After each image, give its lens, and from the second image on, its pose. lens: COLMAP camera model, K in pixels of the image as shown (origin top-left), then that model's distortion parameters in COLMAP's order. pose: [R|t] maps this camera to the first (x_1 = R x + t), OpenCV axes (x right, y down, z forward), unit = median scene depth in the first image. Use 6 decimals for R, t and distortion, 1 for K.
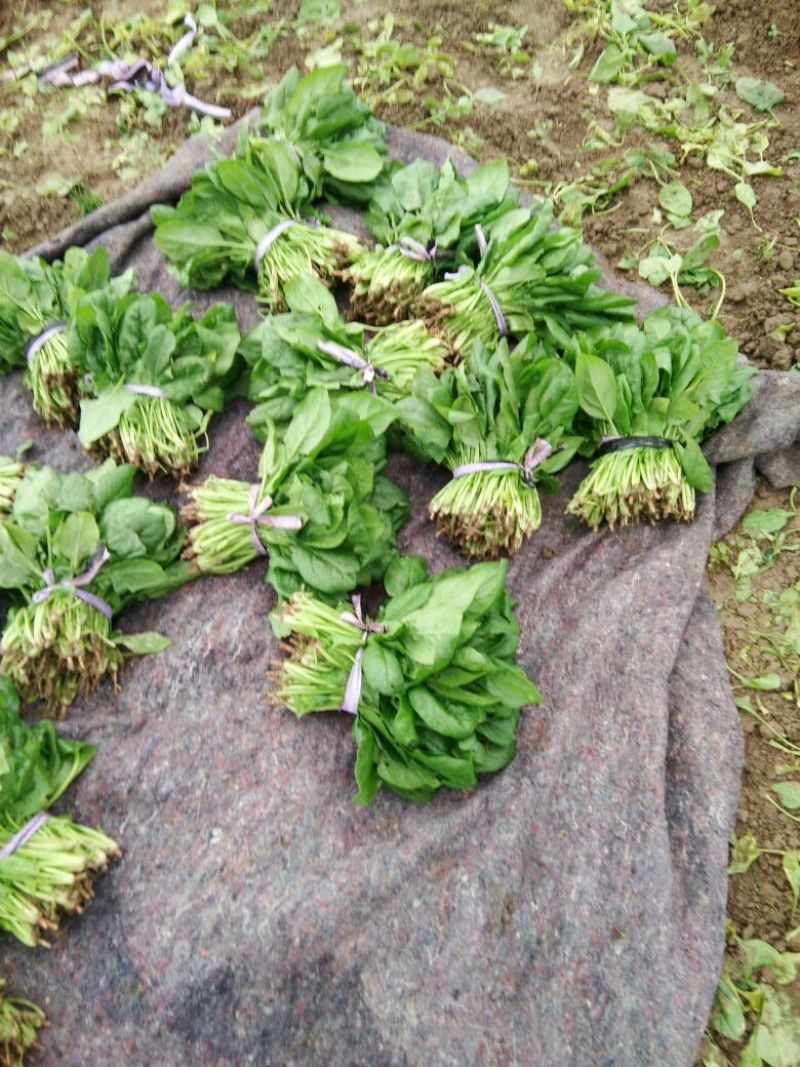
lens RADIAL K [[821.9, 0, 434.5], [0, 821.9, 531.5], [0, 0, 1]] dist [0.088671, -0.003789]
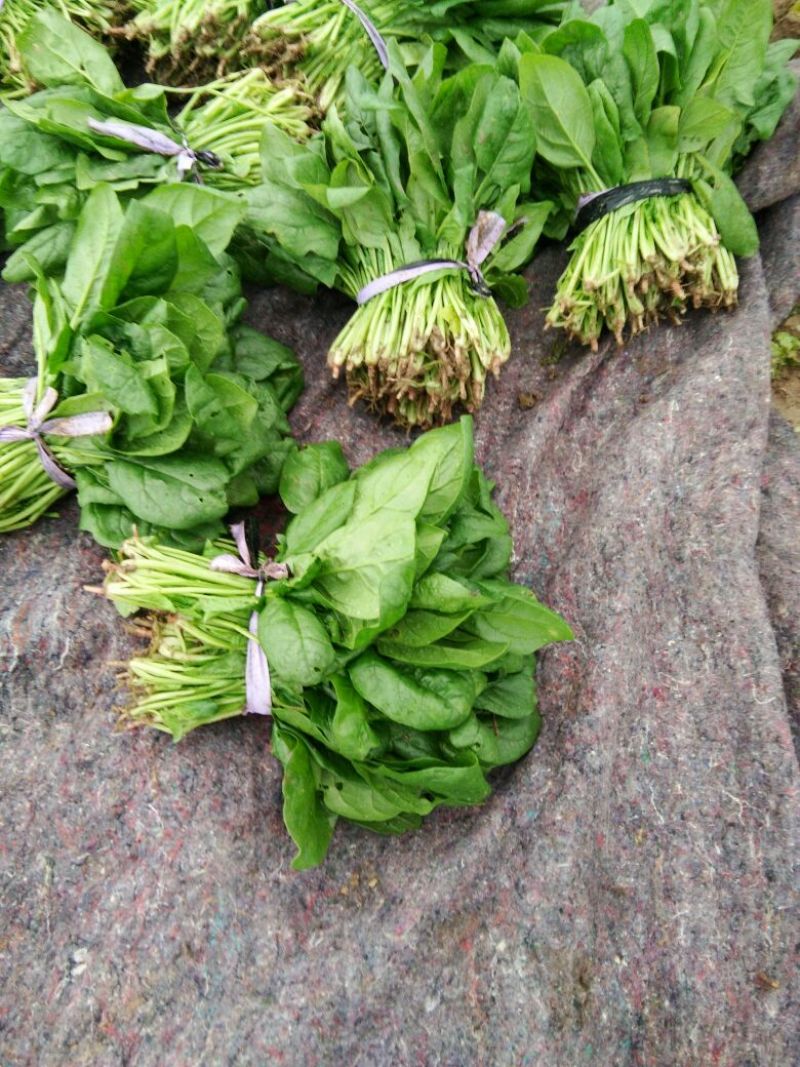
lens RADIAL K [[821.9, 0, 434.5], [0, 821.9, 531.5], [0, 0, 1]] dist [0.088671, -0.003789]
pose [[0.979057, -0.197404, 0.049789, 0.015800], [0.190013, 0.973838, 0.124641, 0.034787], [-0.073091, -0.112570, 0.990952, 0.383495]]
